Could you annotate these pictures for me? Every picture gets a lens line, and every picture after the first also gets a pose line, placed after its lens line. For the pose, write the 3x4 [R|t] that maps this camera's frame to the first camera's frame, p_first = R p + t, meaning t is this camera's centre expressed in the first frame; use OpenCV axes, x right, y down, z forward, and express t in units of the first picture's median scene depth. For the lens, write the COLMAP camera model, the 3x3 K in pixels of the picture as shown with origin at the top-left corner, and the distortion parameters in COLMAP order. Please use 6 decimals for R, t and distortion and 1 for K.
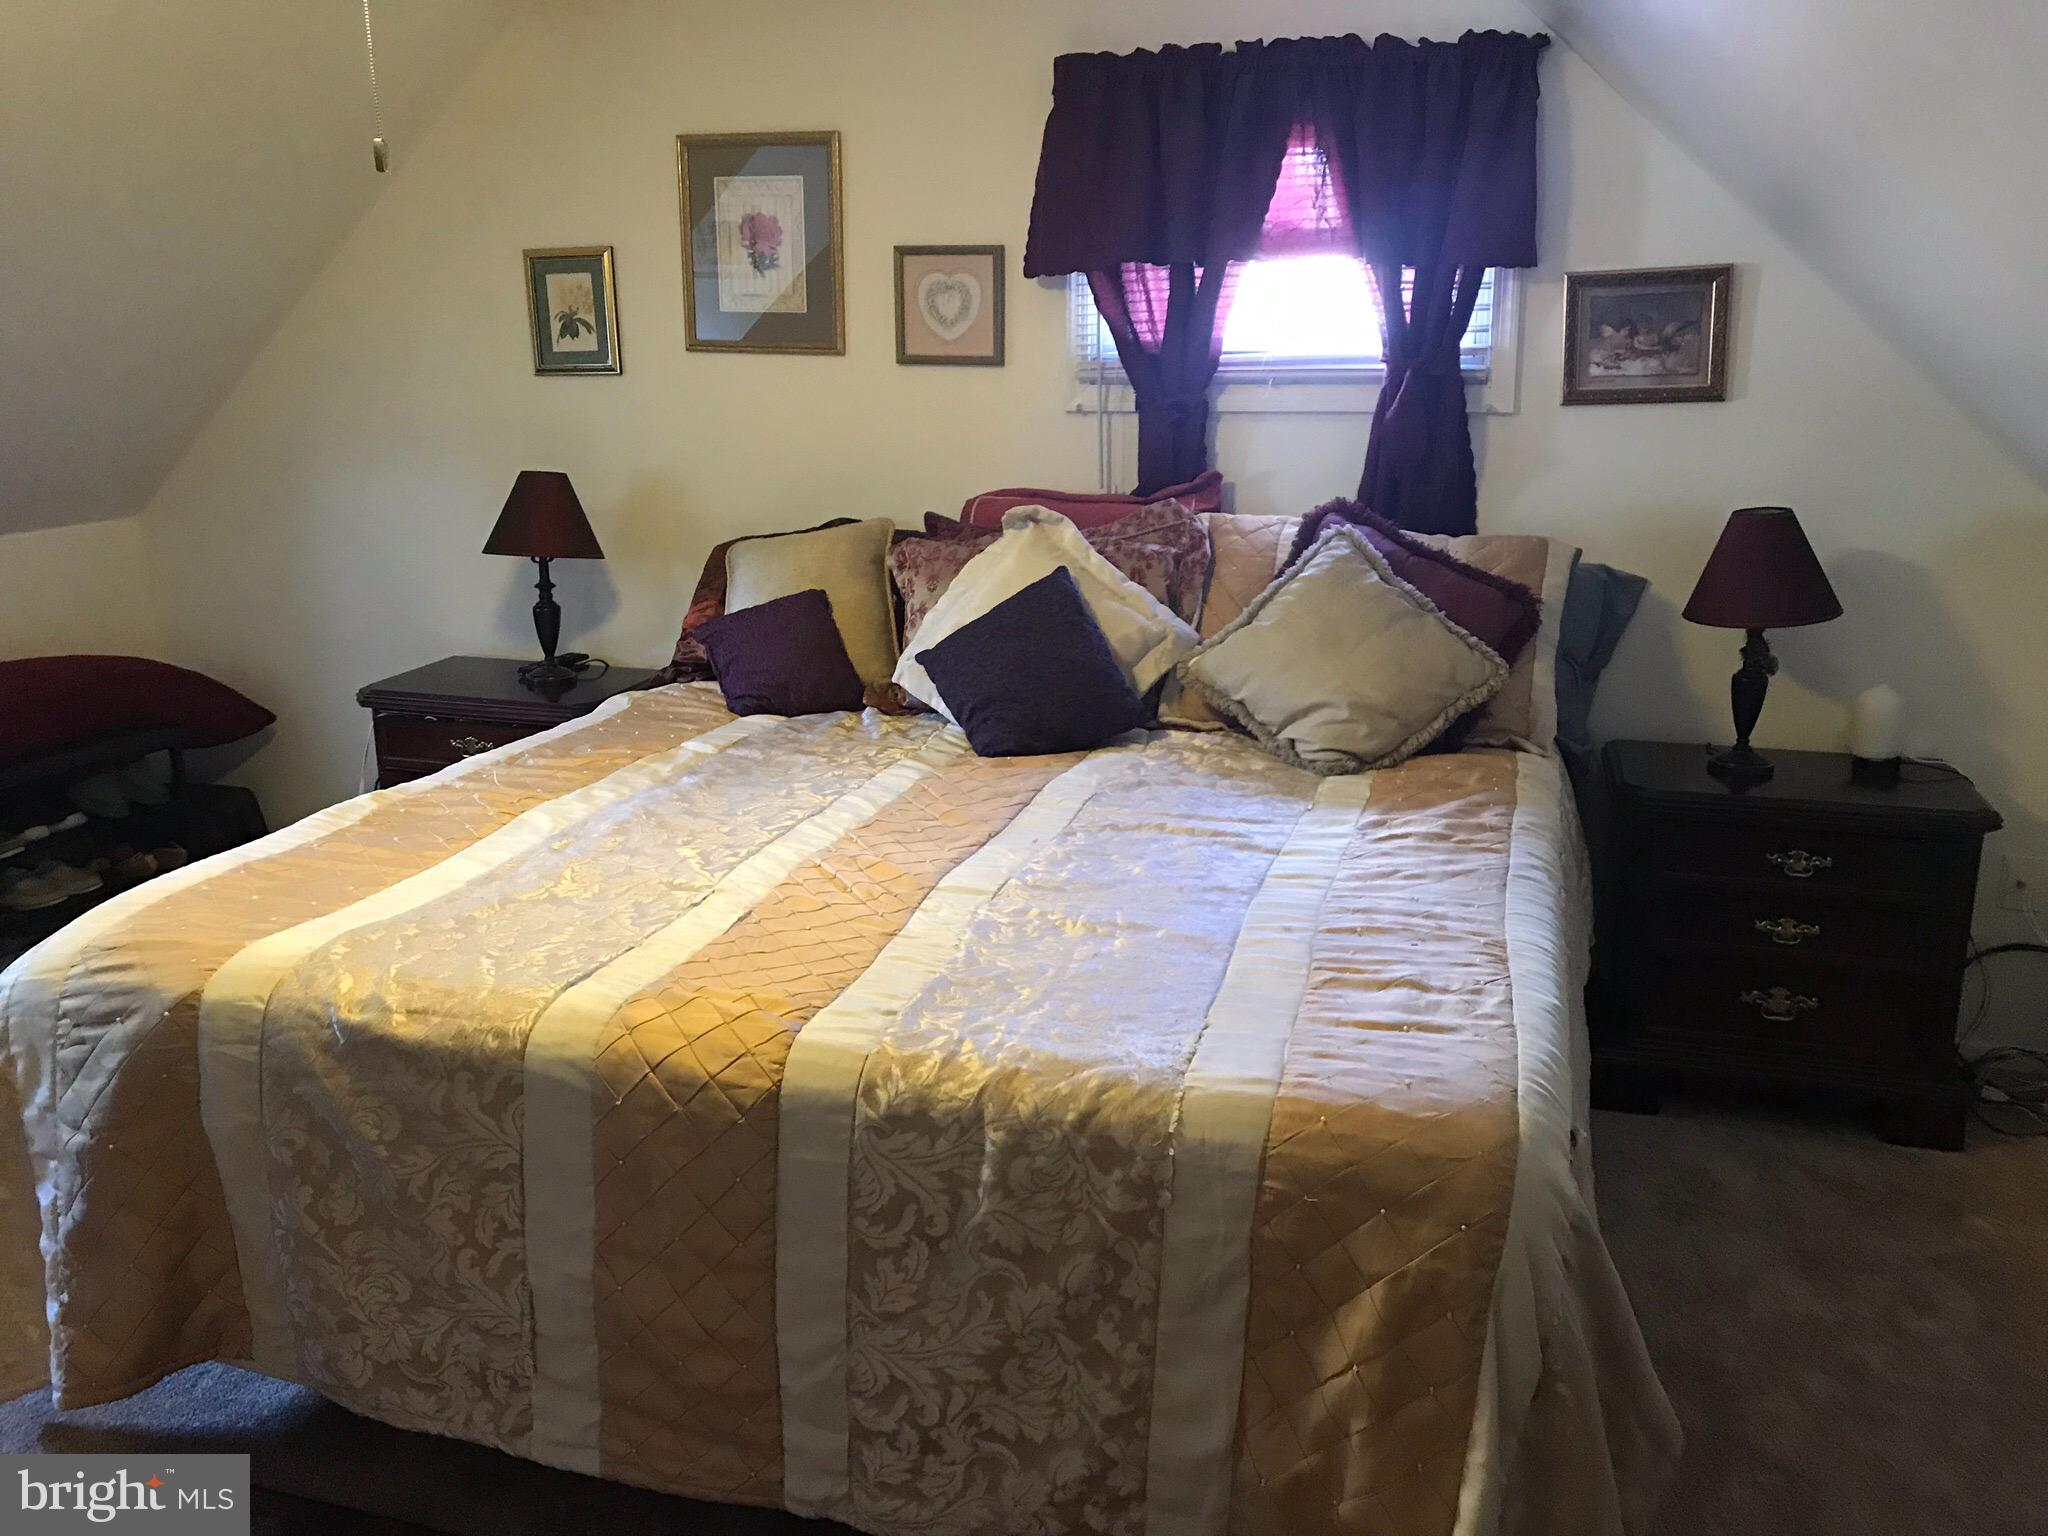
lens RADIAL K [[1670.0, 0, 1024.0], [0, 1670.0, 768.0], [0, 0, 1]] dist [0.031239, -0.133032]
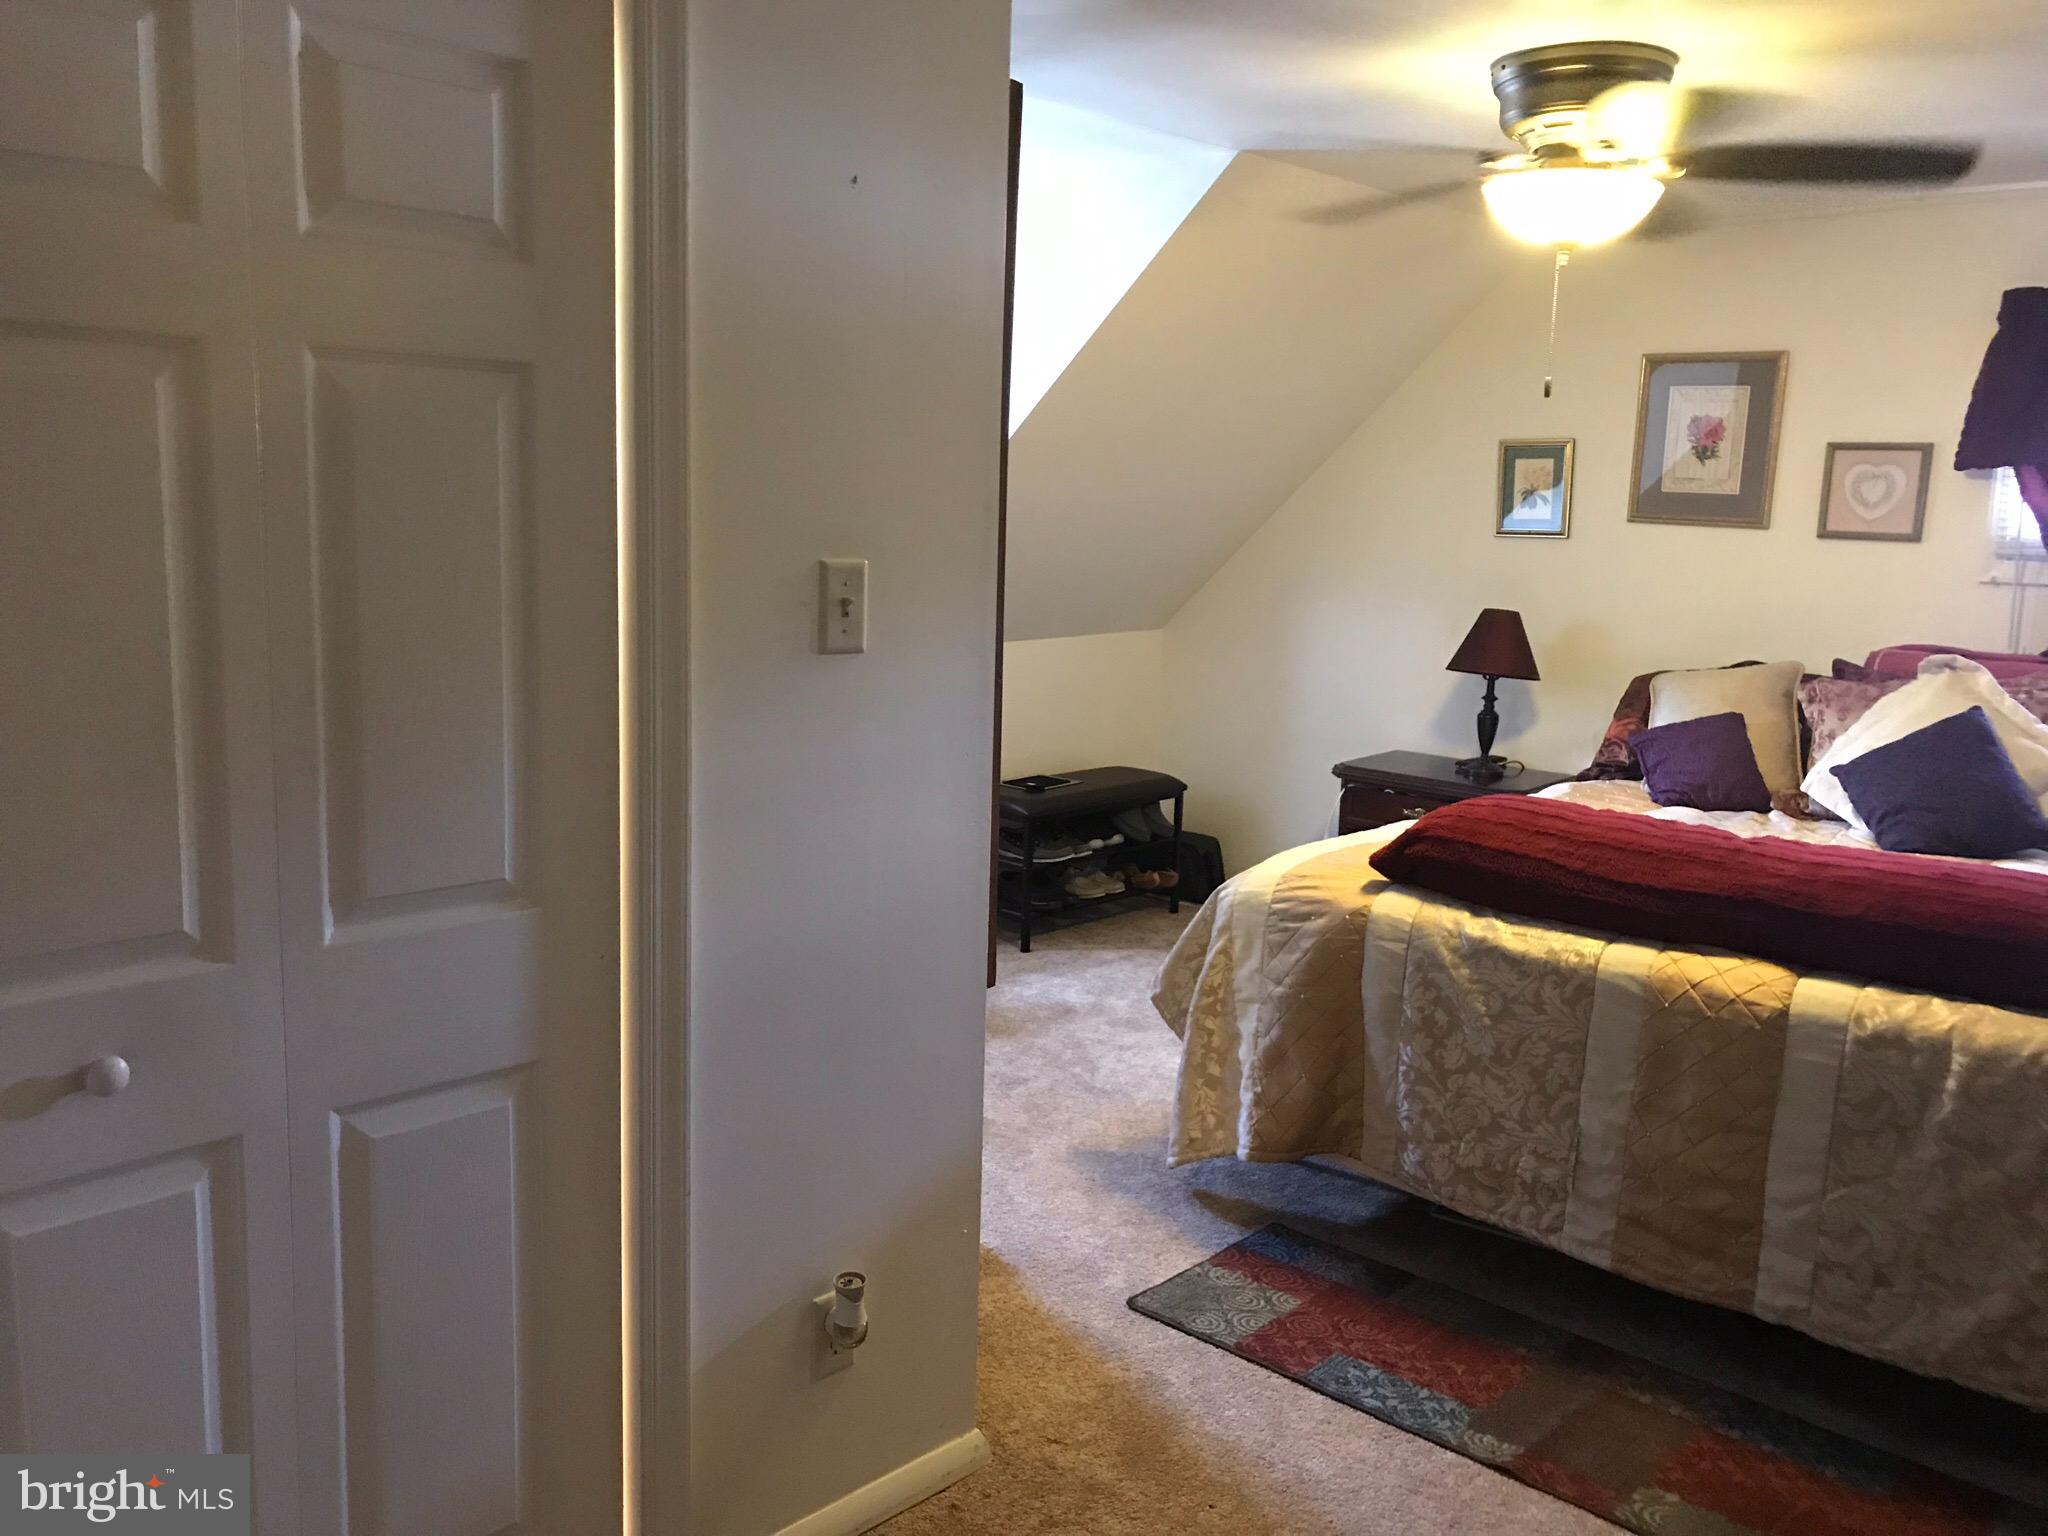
lens RADIAL K [[1686.7, 0, 1024.0], [0, 1686.7, 768.0], [0, 0, 1]] dist [-0.006872, 0.054335]
pose [[0.908878, 0.094141, -0.406299, -0.156925], [-0.134986, 0.988155, -0.073000, 0.163194], [0.394614, 0.121193, 0.910819, -0.579344]]
